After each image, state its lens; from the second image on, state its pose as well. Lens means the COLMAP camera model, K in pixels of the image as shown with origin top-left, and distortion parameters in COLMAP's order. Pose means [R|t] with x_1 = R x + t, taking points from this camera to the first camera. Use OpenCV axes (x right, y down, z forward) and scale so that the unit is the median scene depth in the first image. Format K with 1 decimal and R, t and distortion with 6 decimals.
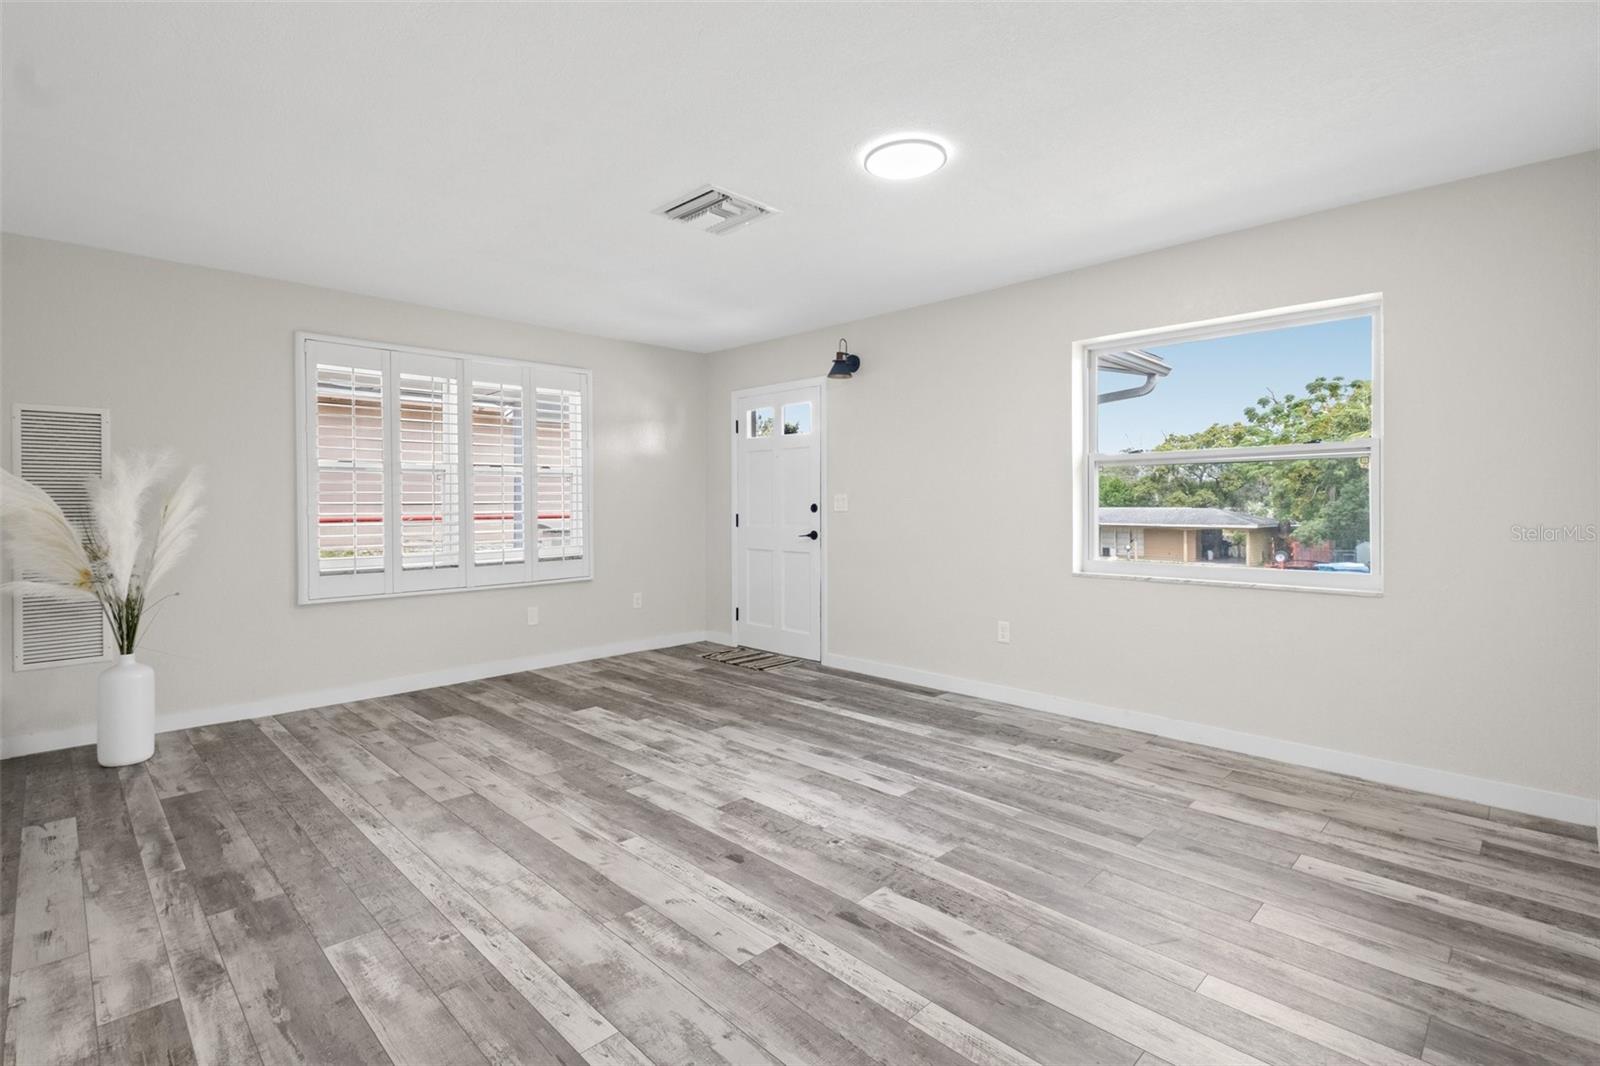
lens RADIAL K [[751.7, 0, 785.7], [0, 751.7, 499.1], [0, 0, 1]] dist [0.000408, -0.001045]
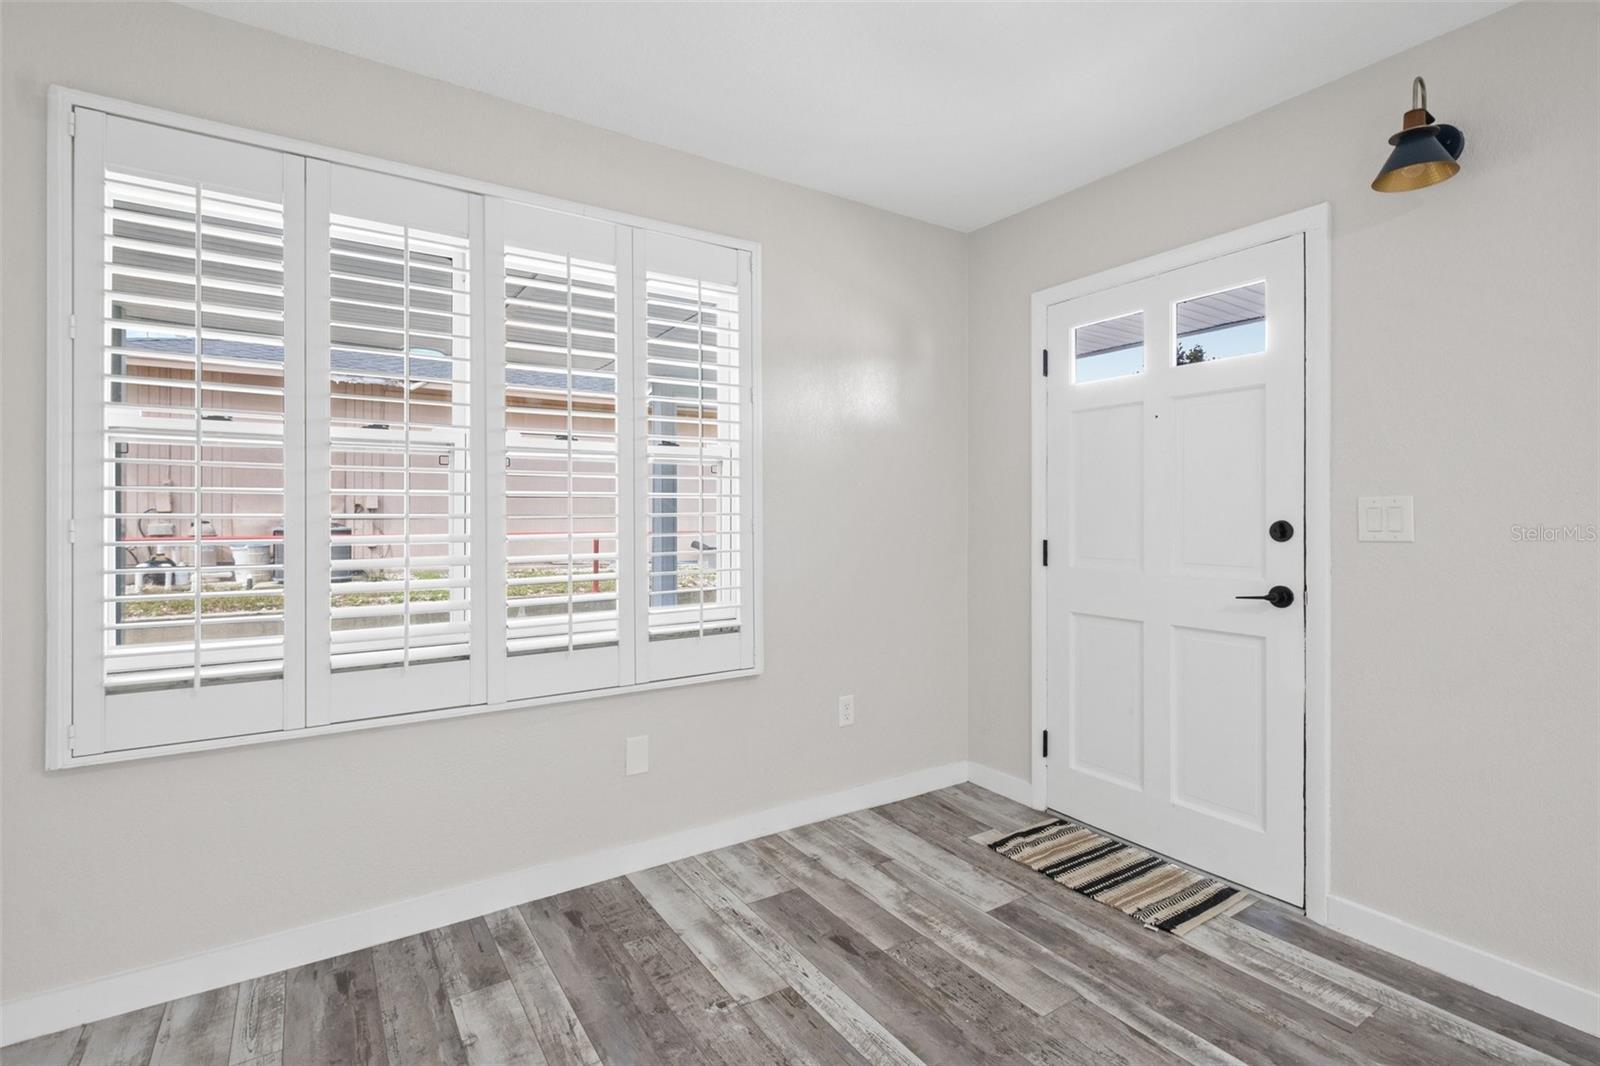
lens RADIAL K [[751.7, 0, 785.7], [0, 751.7, 499.1], [0, 0, 1]] dist [0.000408, -0.001045]
pose [[0.978071, 0.000199, -0.208273, -0.044980], [-0.003634, 0.999864, -0.016113, 0.000578], [0.208241, 0.016517, 0.977938, 0.169438]]
